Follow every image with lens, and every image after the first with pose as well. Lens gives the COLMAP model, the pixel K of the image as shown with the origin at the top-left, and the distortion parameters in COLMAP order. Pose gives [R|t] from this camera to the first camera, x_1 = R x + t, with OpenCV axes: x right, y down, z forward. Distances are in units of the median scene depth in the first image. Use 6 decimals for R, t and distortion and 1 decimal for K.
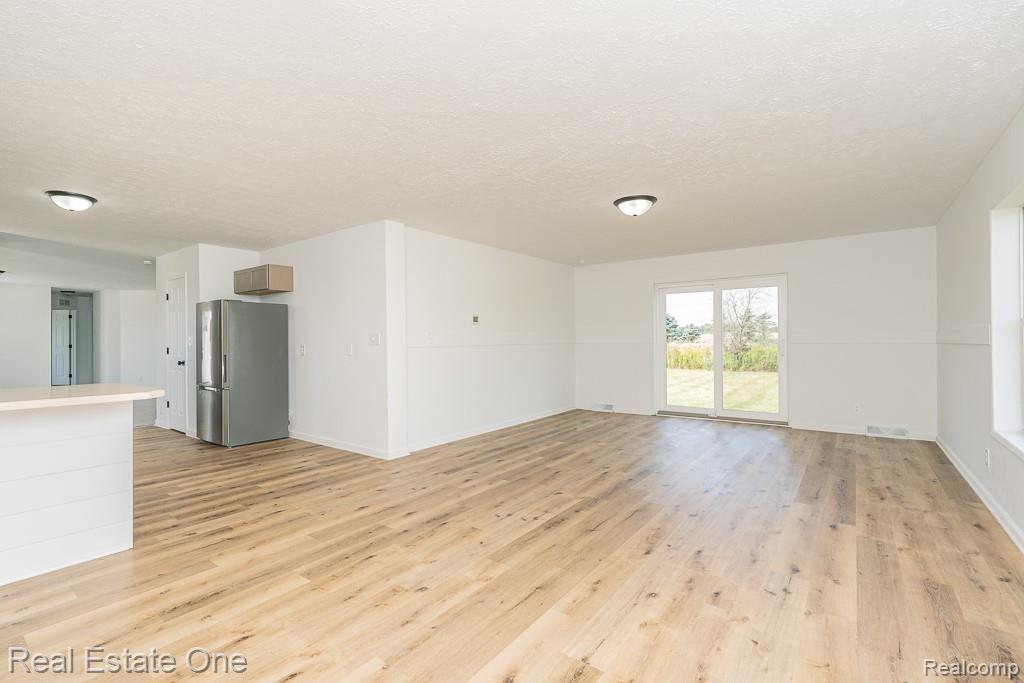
lens RADIAL K [[455.8, 0, 512.0], [0, 455.8, 341.5], [0, 0, 1]] dist [-0.001780, -0.000156]
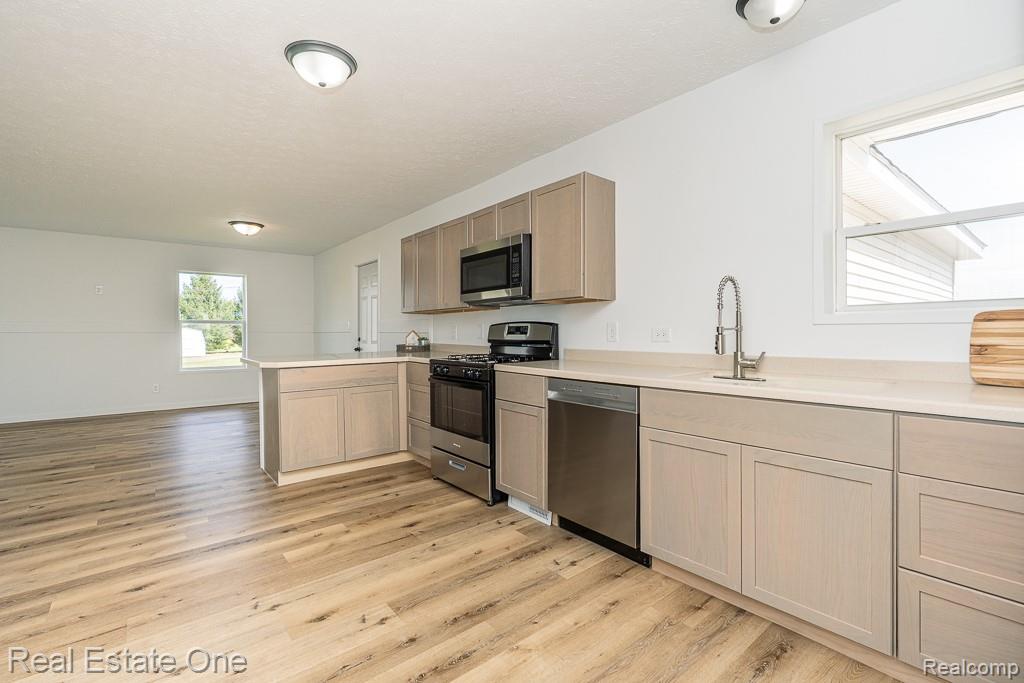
lens RADIAL K [[467.1, 0, 512.2], [0, 467.1, 338.3], [0, 0, 1]] dist [-0.001185, -0.000201]
pose [[-0.967978, 0.006904, 0.250940, -1.653955], [0.010880, 0.999836, 0.014463, 0.024979], [-0.250800, 0.016730, -0.967894, 1.848816]]
